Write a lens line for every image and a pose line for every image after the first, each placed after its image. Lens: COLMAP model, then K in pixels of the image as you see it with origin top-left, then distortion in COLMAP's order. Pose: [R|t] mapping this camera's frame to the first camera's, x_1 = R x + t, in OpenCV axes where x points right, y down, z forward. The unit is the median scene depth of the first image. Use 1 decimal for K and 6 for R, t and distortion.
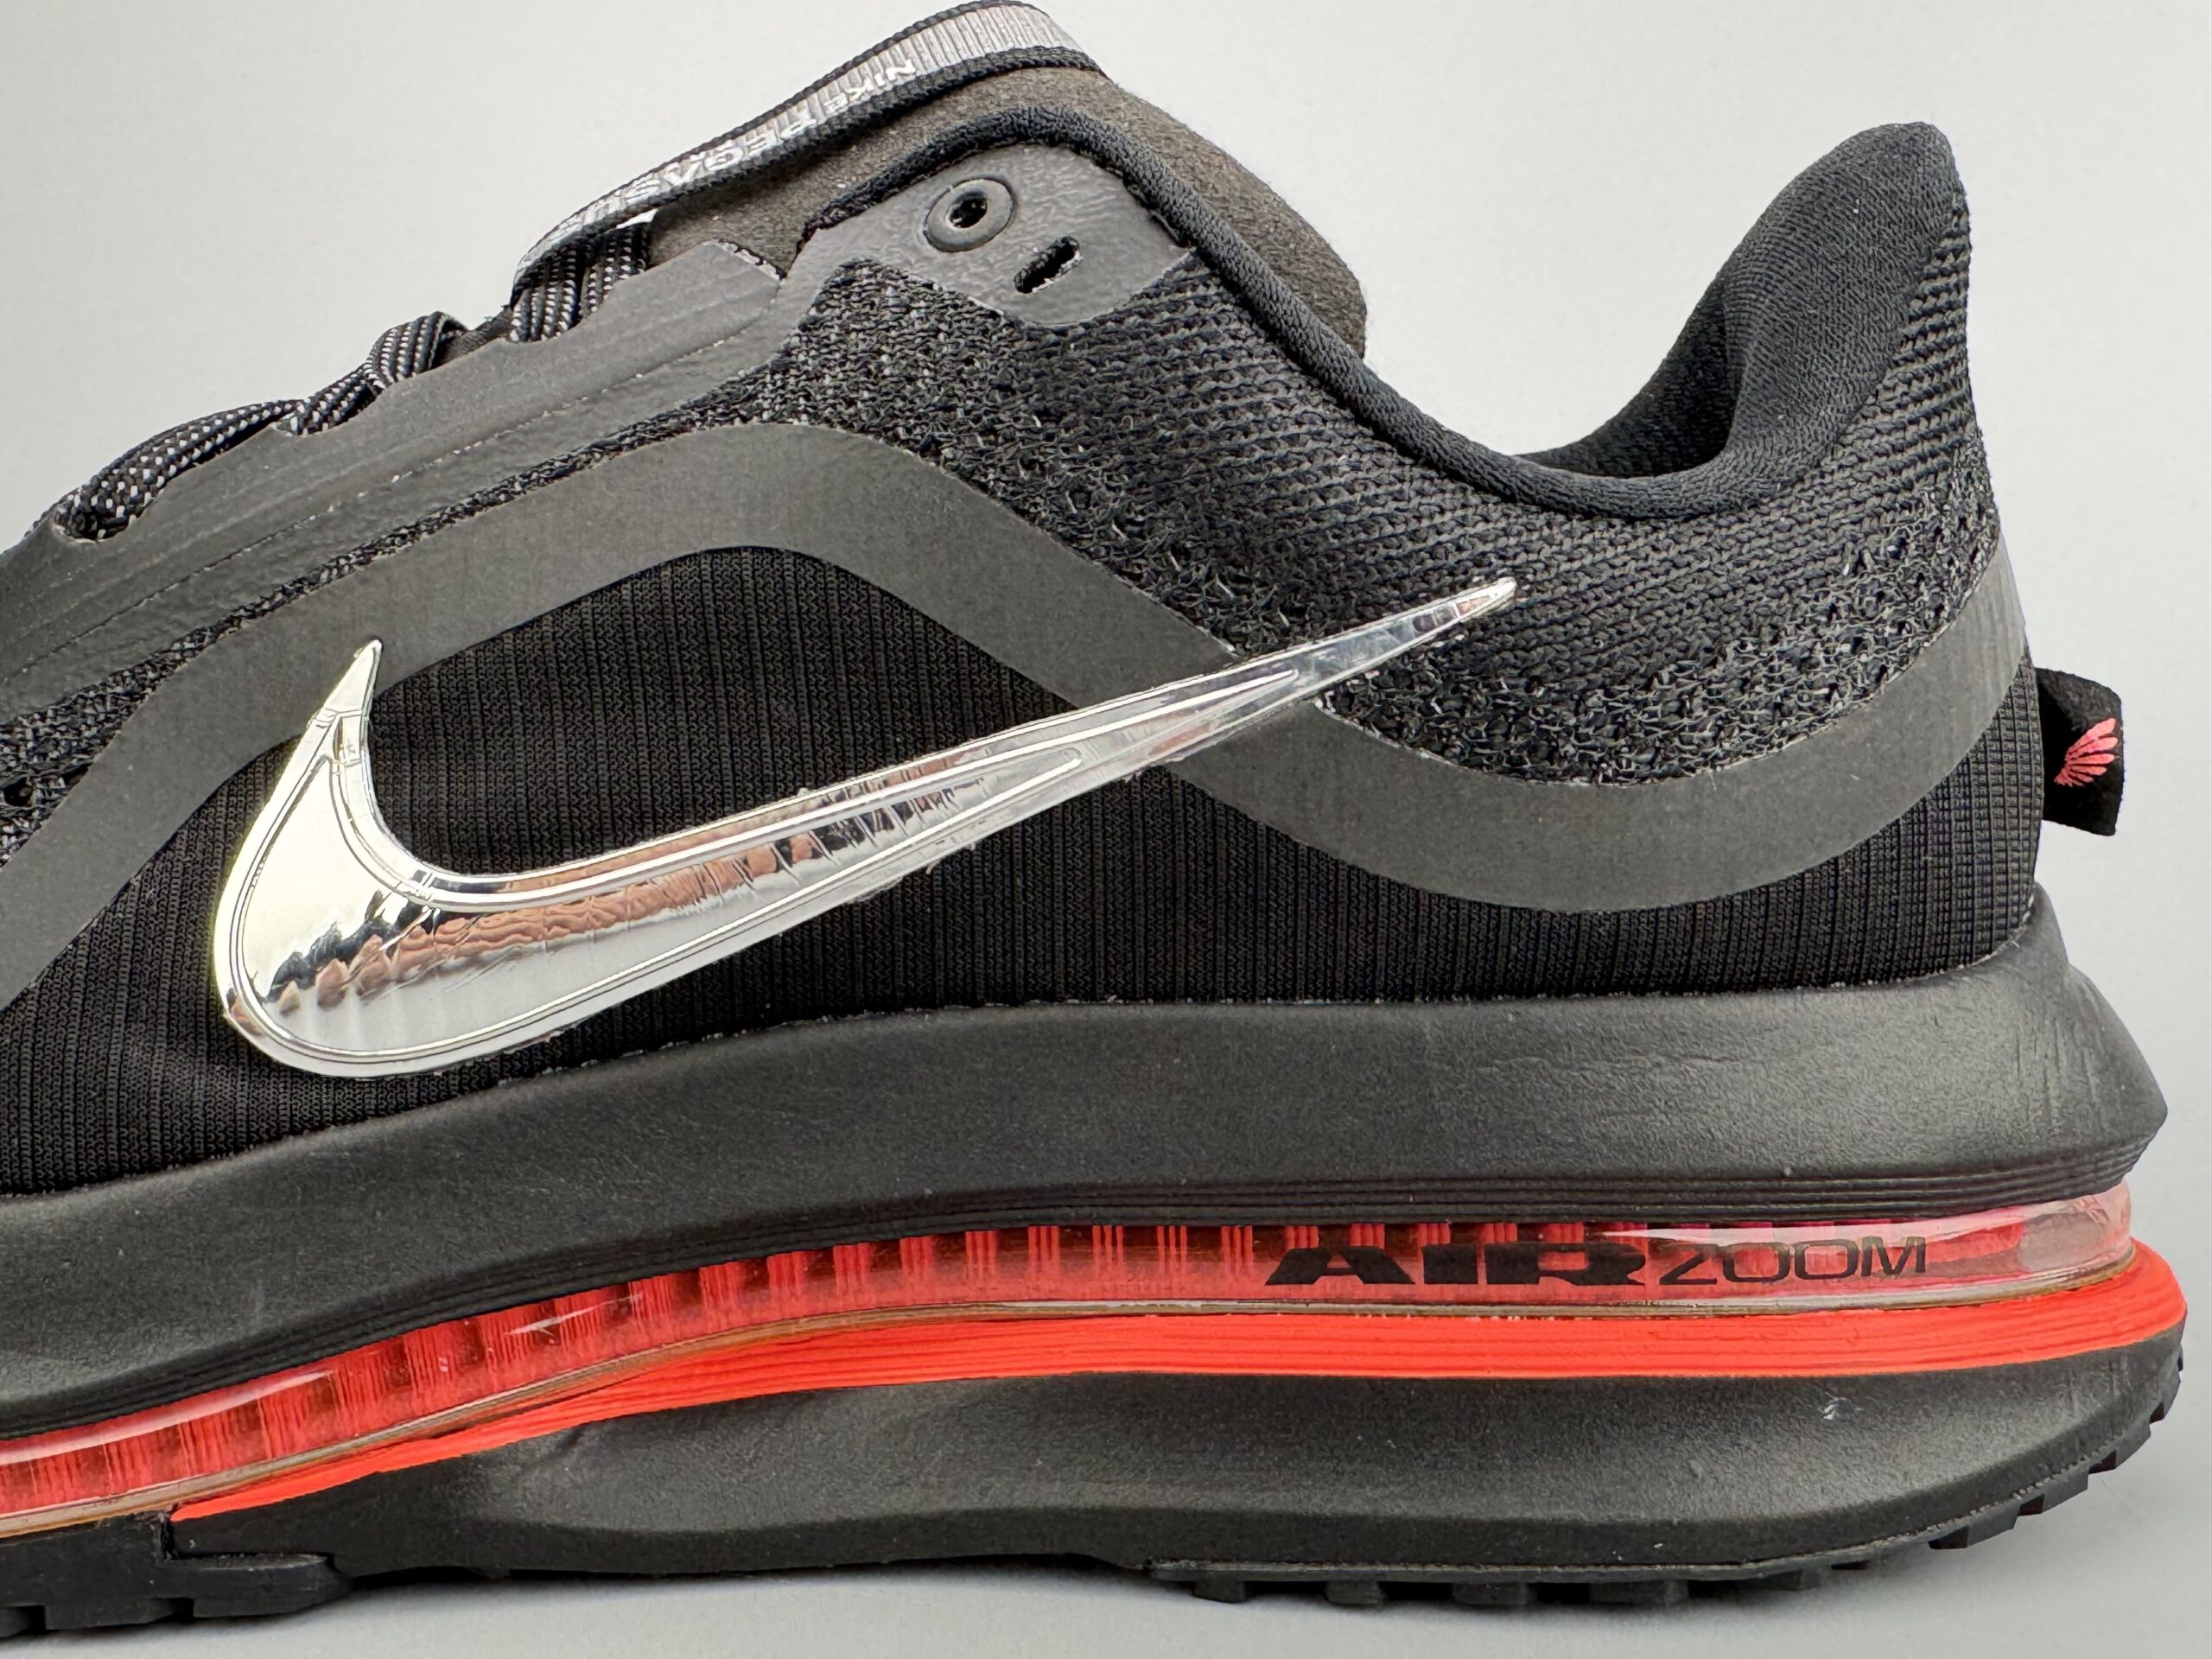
lens RADIAL K [[2279.0, 0, 983.9], [0, 2279.0, 824.9], [0, 0, 1]] dist [0.004304, 0.017163]
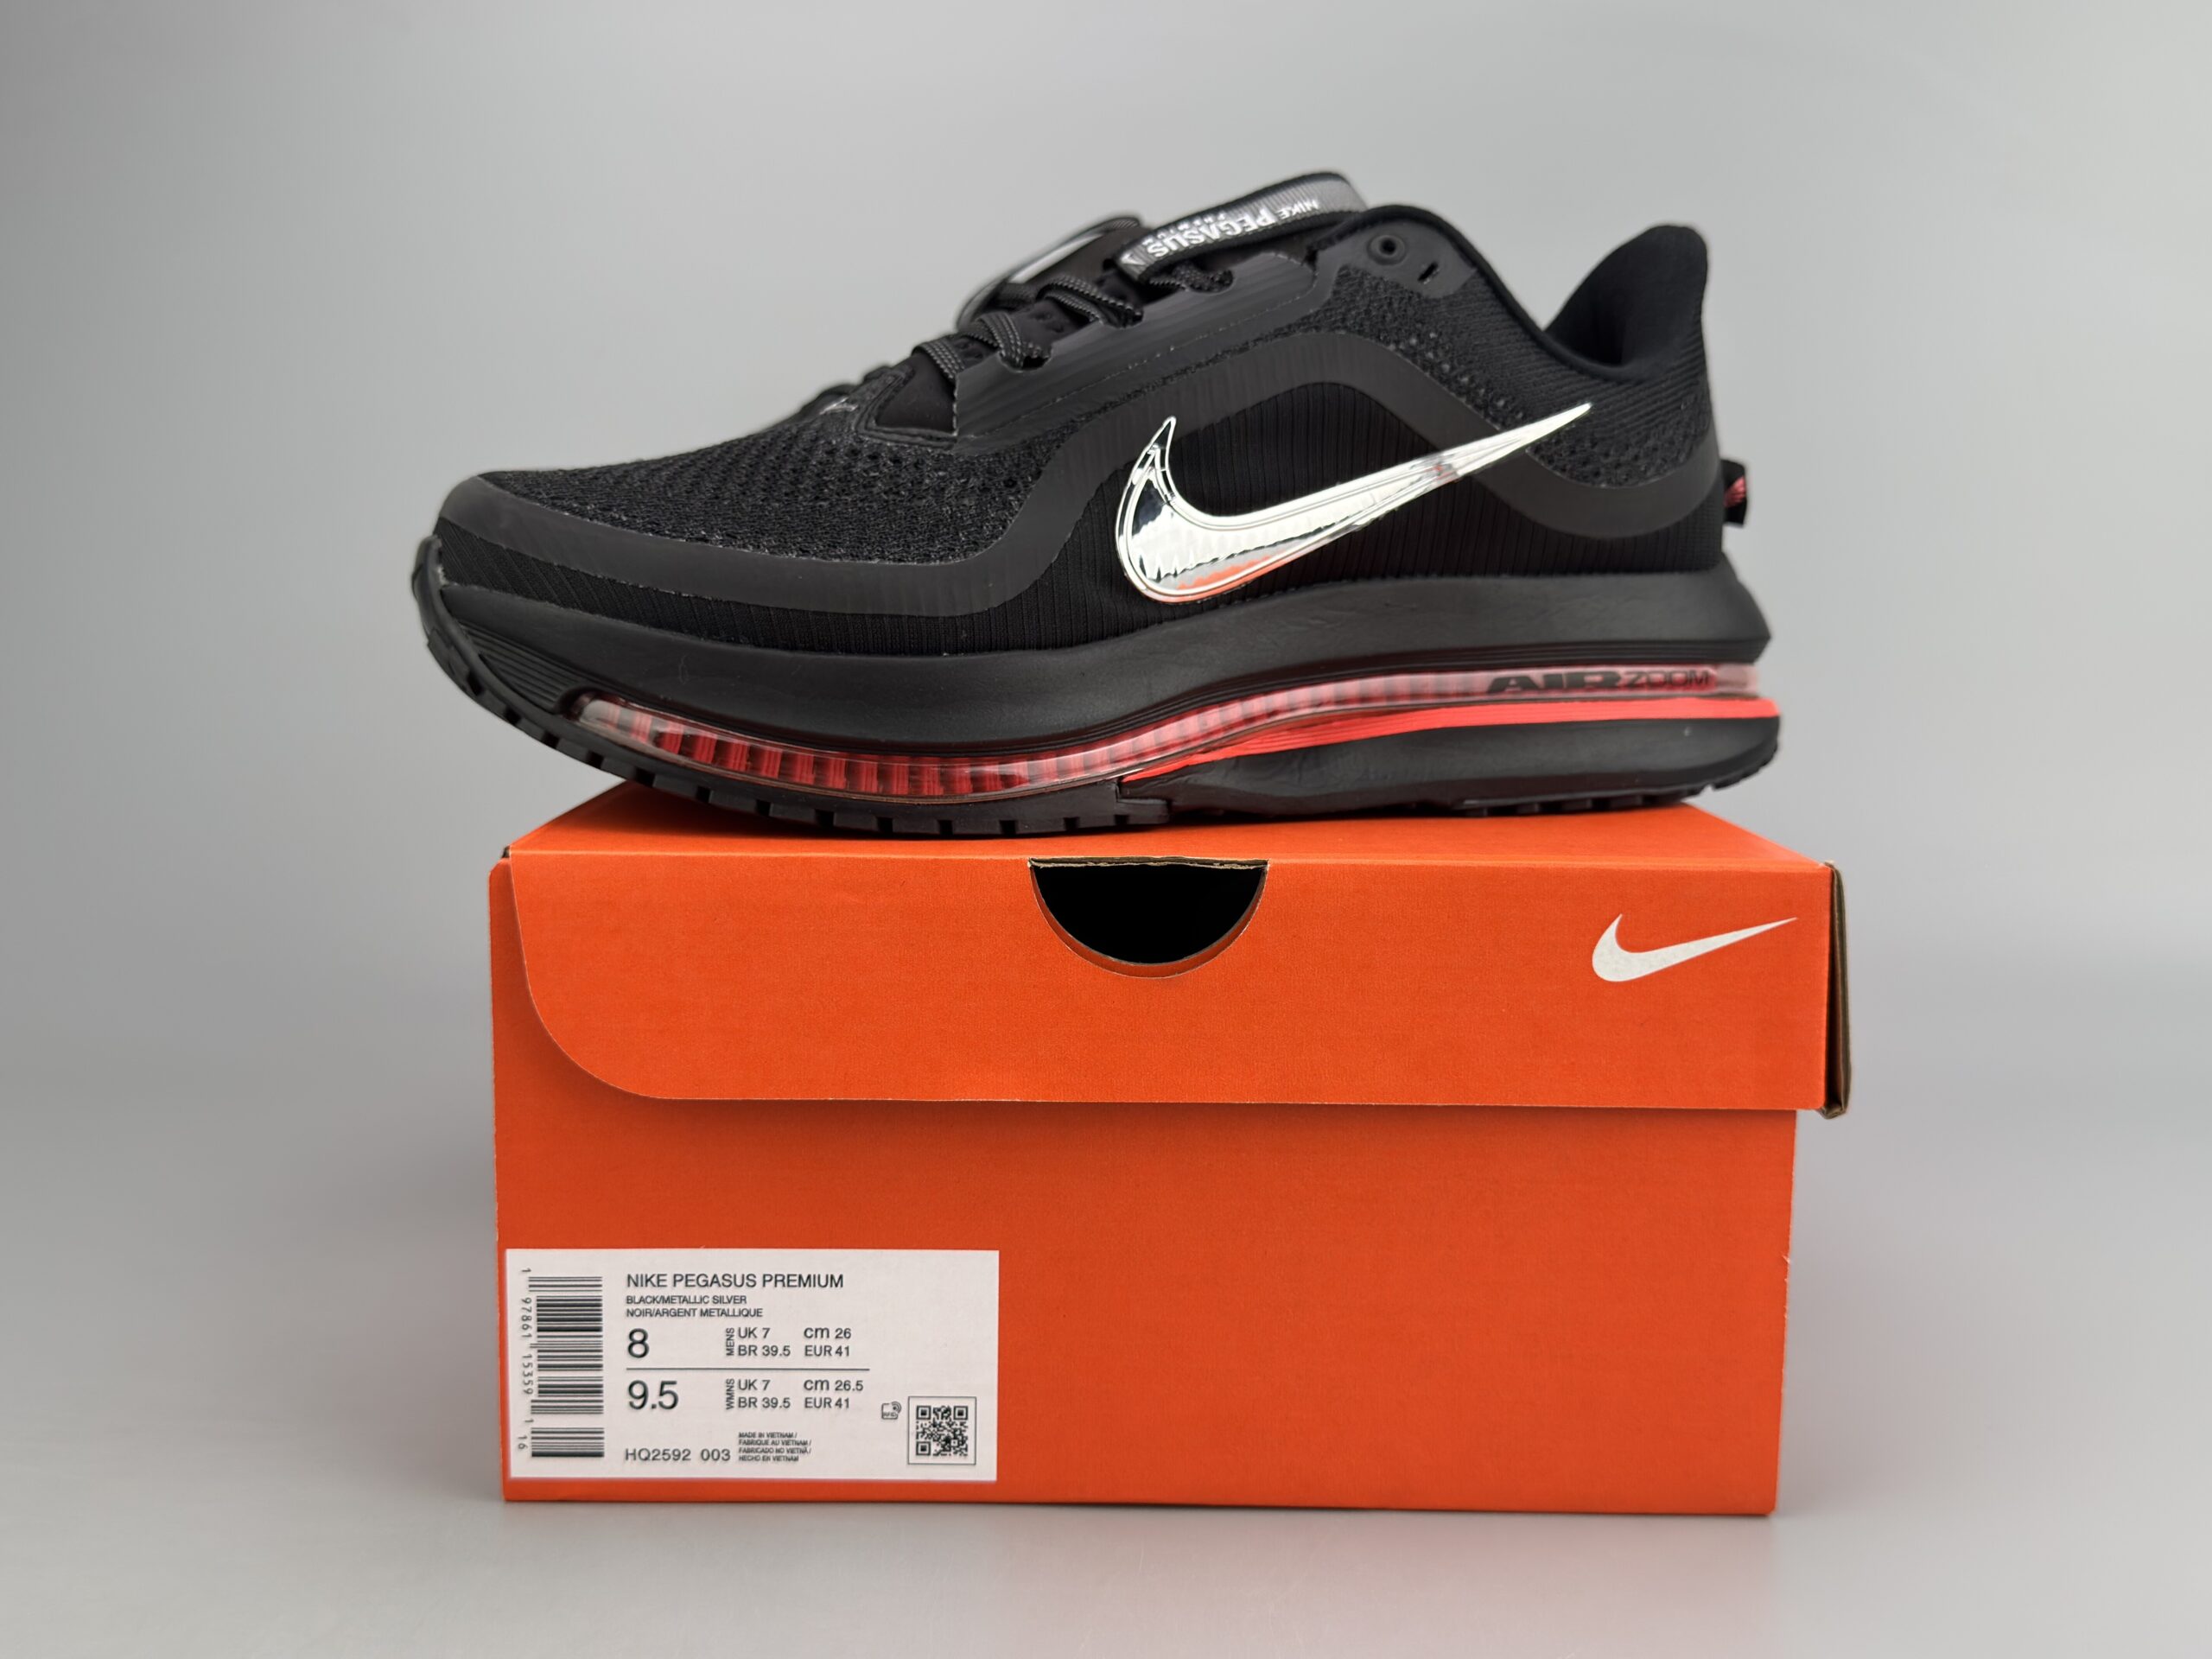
lens RADIAL K [[2213.5, 0, 1106.0], [0, 2213.5, 829.5], [0, 0, 1]] dist [0.140004, -0.004277]
pose [[0.929635, -0.036203, 0.366700, -1.196979], [0.022633, 0.998893, 0.041239, 0.250253], [-0.367787, -0.030037, 0.929425, -1.140626]]
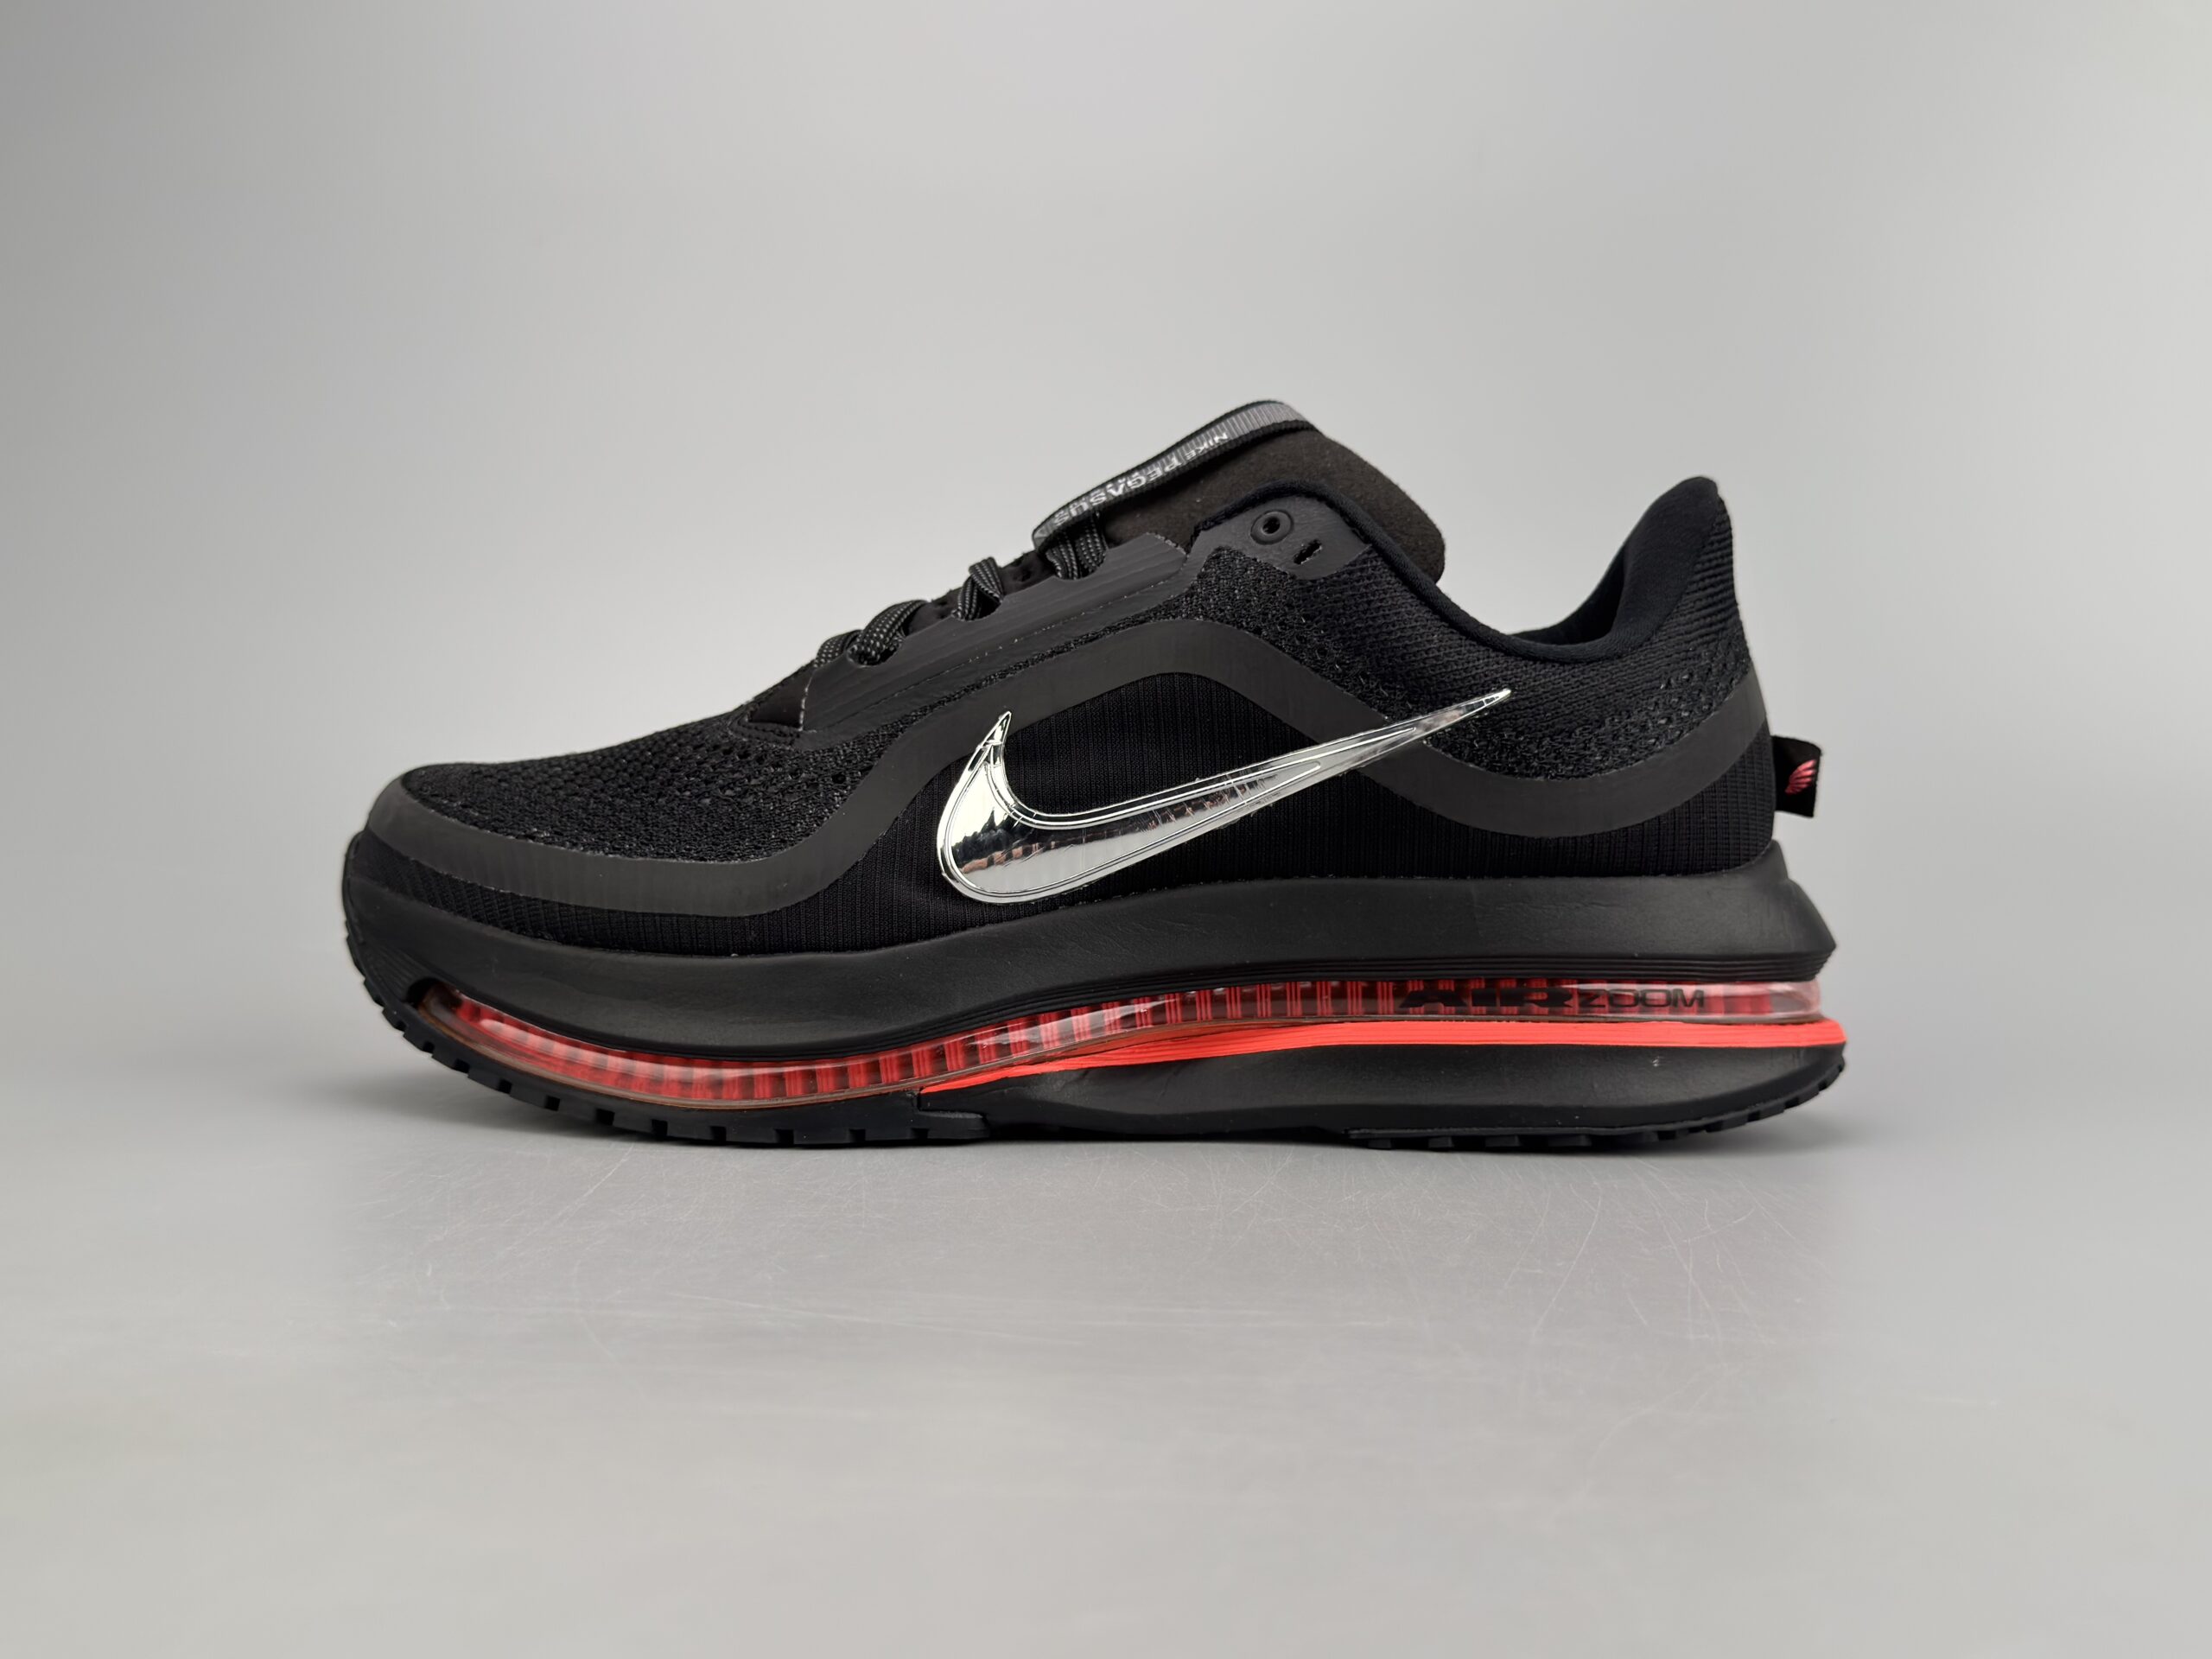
lens RADIAL K [[2213.5, 0, 1106.0], [0, 2213.5, 829.5], [0, 0, 1]] dist [0.140004, -0.004277]
pose [[0.999945, 0.010378, 0.001380, -0.171223], [-0.010298, 0.998740, -0.049117, 0.143684], [-0.001888, 0.049100, 0.998792, -1.195957]]
